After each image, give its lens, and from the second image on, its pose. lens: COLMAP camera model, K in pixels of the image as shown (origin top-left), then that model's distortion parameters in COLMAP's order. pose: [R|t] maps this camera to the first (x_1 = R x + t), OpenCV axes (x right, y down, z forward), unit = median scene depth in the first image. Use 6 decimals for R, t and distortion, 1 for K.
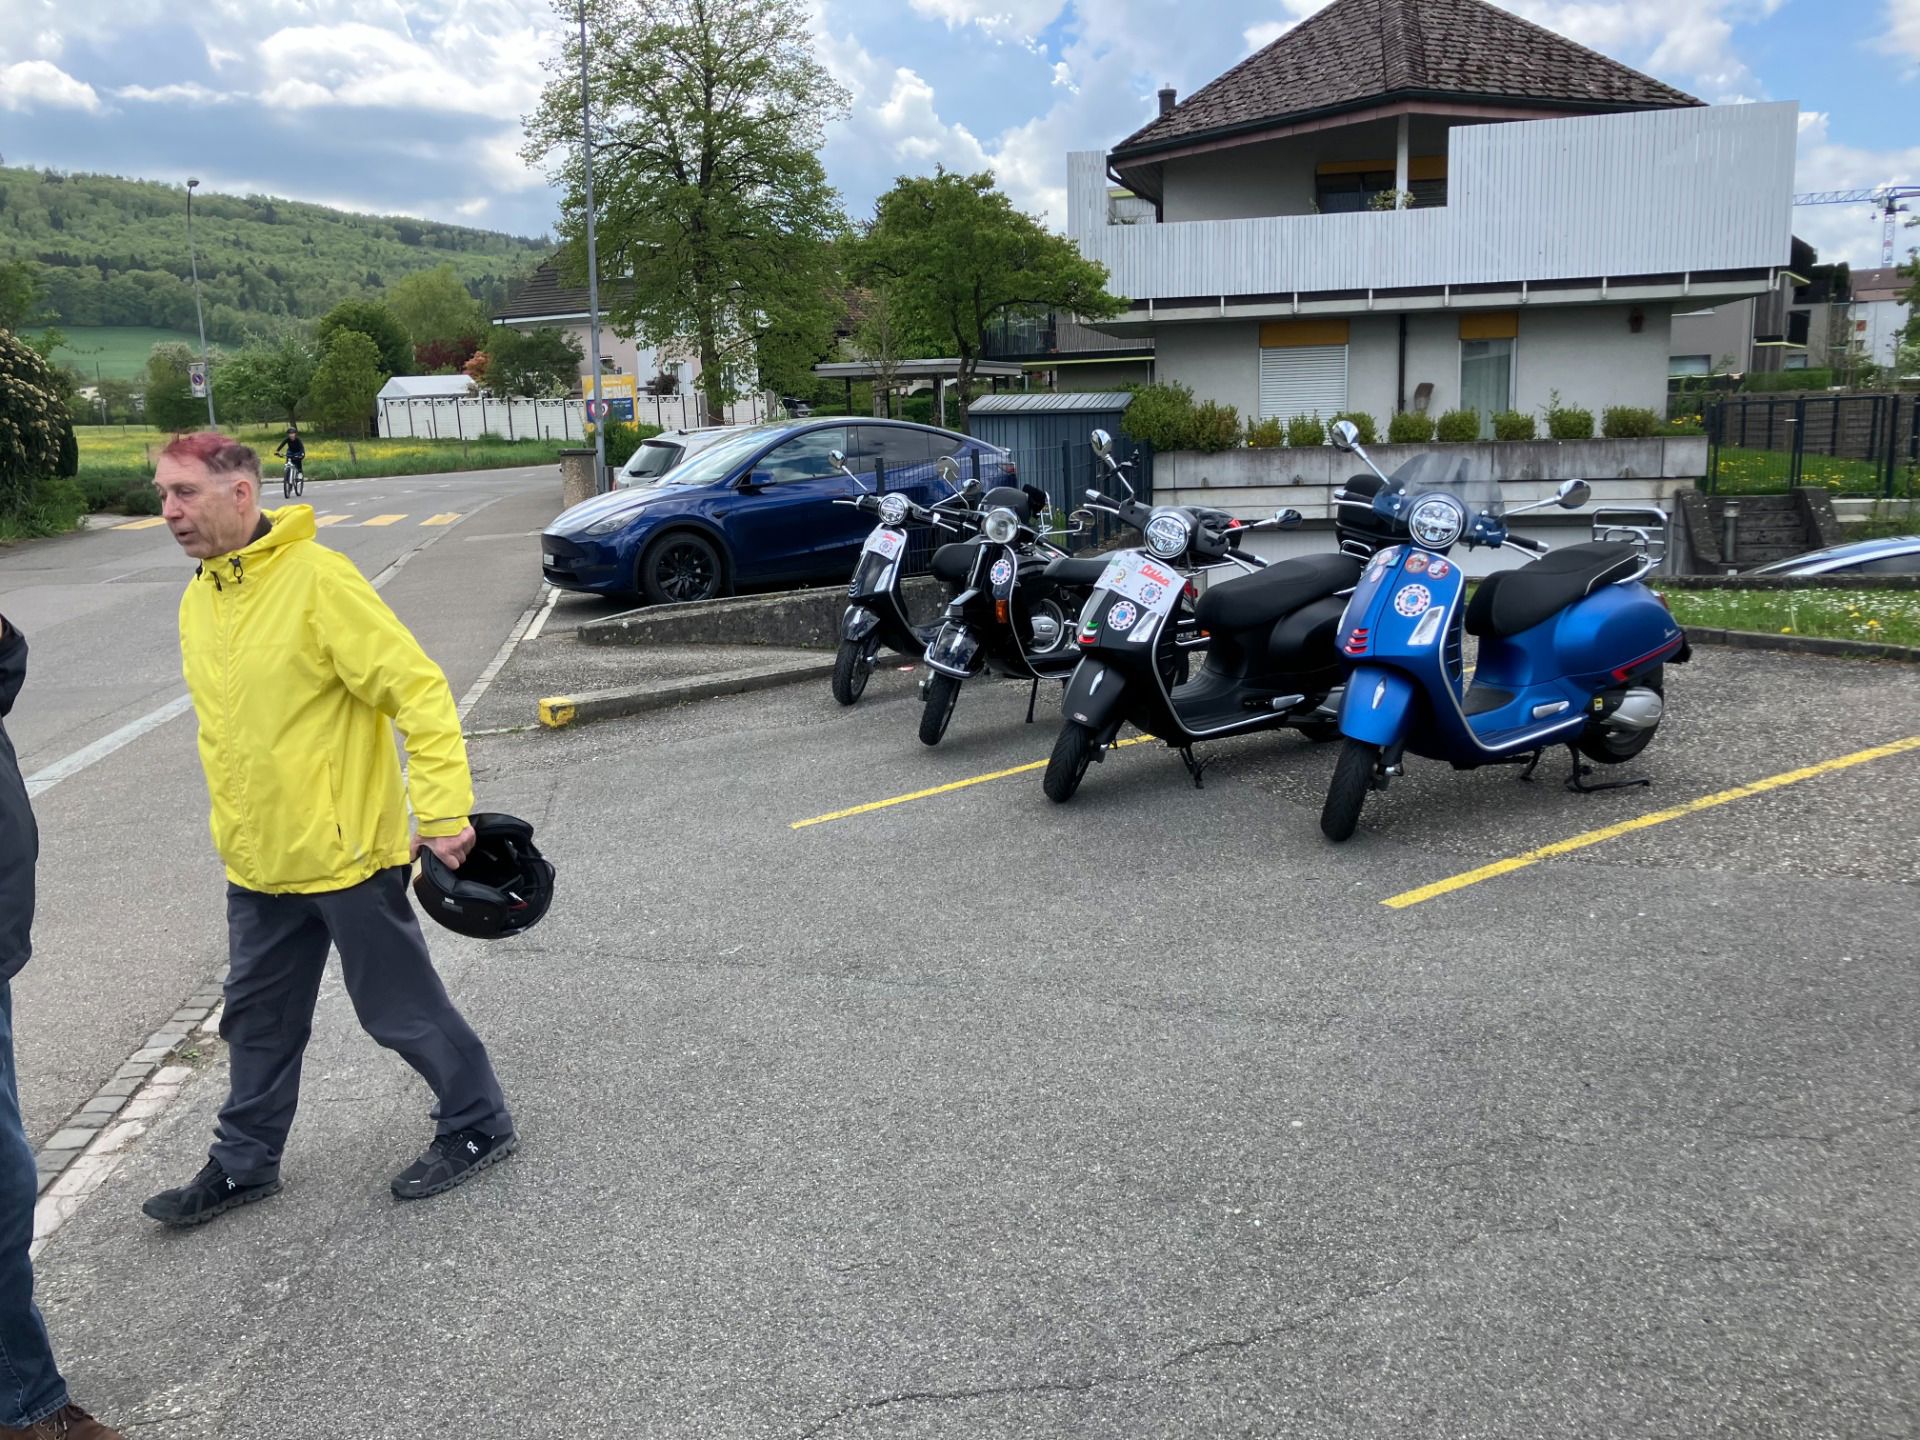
lens RADIAL K [[1607.8, 0, 960.0], [0, 1607.8, 720.0], [0, 0, 1]] dist [0.010558, -0.008733]
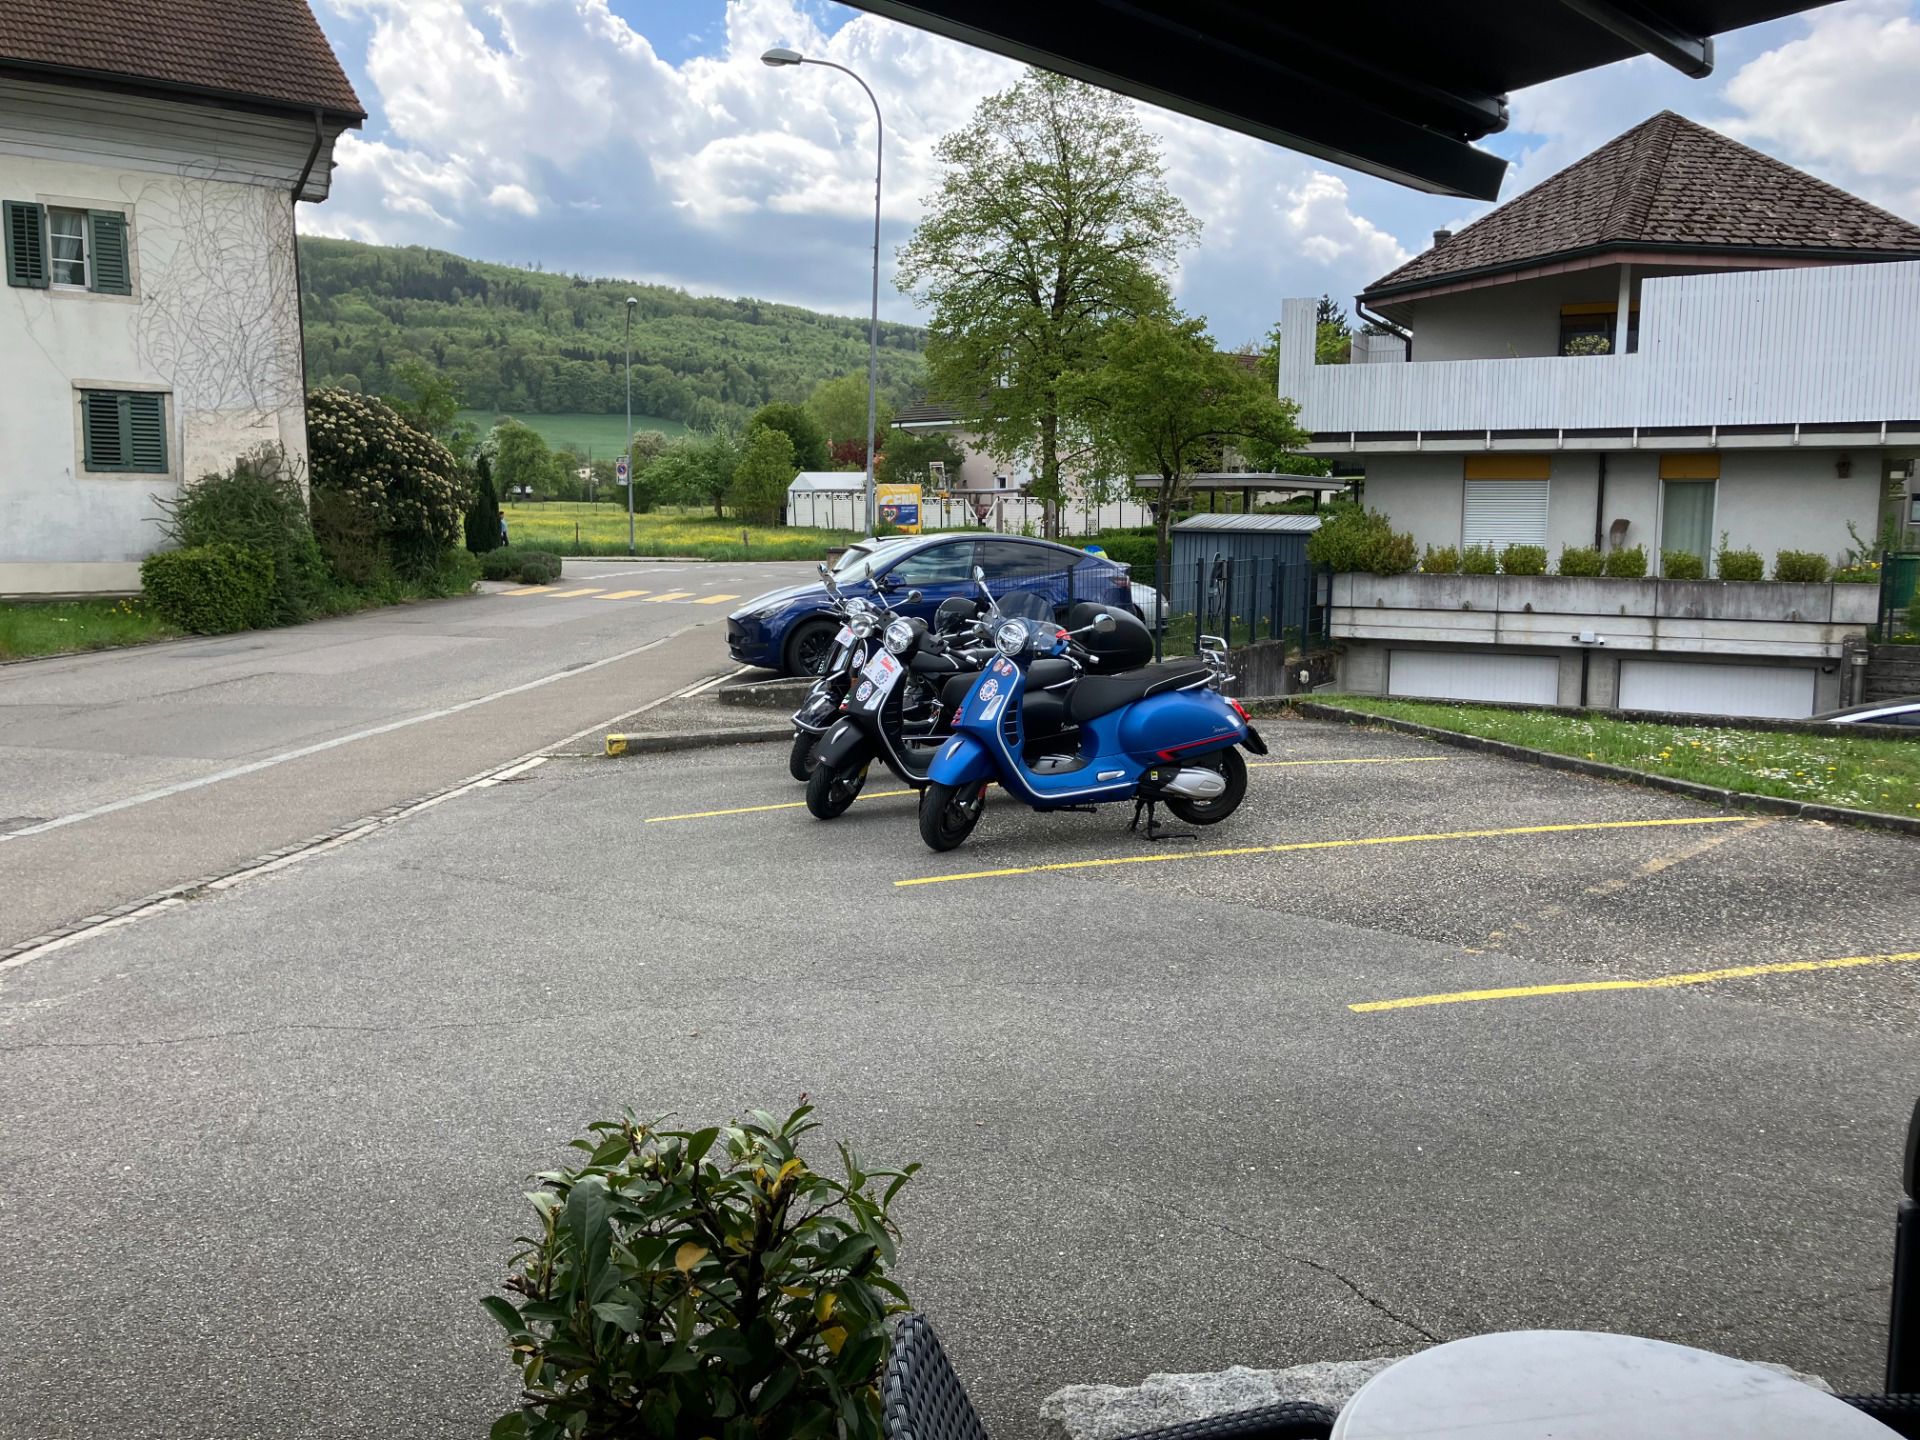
lens RADIAL K [[1610.6, 0, 963.1], [0, 1610.6, 756.9], [0, 0, 1]] dist [0.003782, -0.006629]
pose [[0.963667, 0.077318, -0.255671, 0.141640], [-0.086795, 0.995888, -0.025973, 0.005772], [0.252612, 0.047220, 0.966415, -0.090704]]
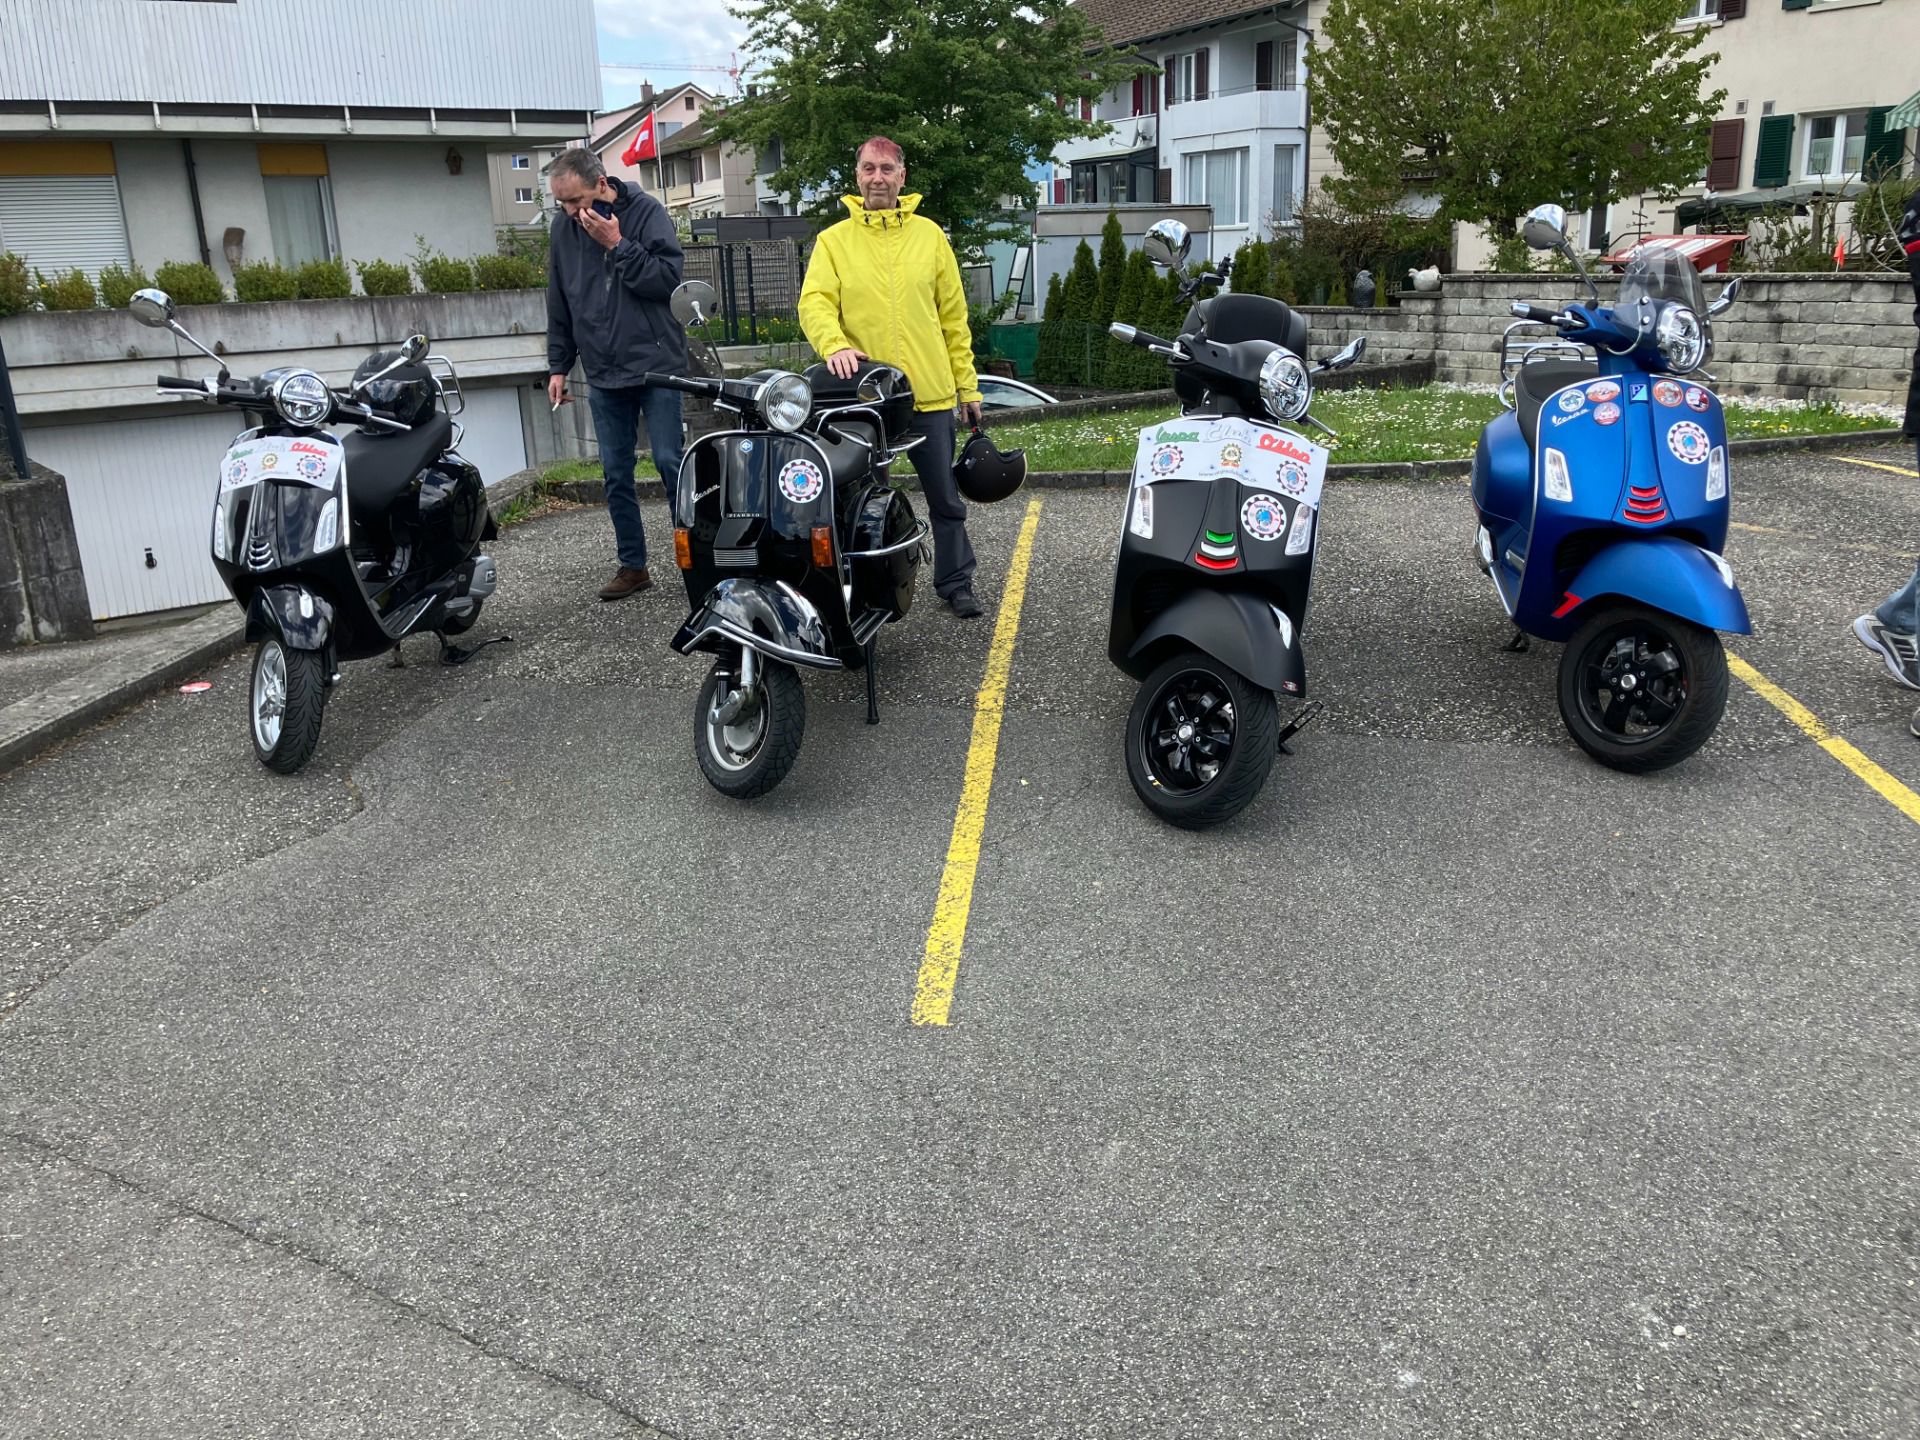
lens RADIAL K [[1564.7, 0, 1010.0], [0, 1564.7, 718.4], [0, 0, 1]] dist [-0.005749, 0.002454]
pose [[0.613607, -0.222061, 0.757744, -0.114029], [0.158104, 0.974760, 0.157629, -0.025734], [-0.773621, 0.023080, 0.633228, 0.175650]]
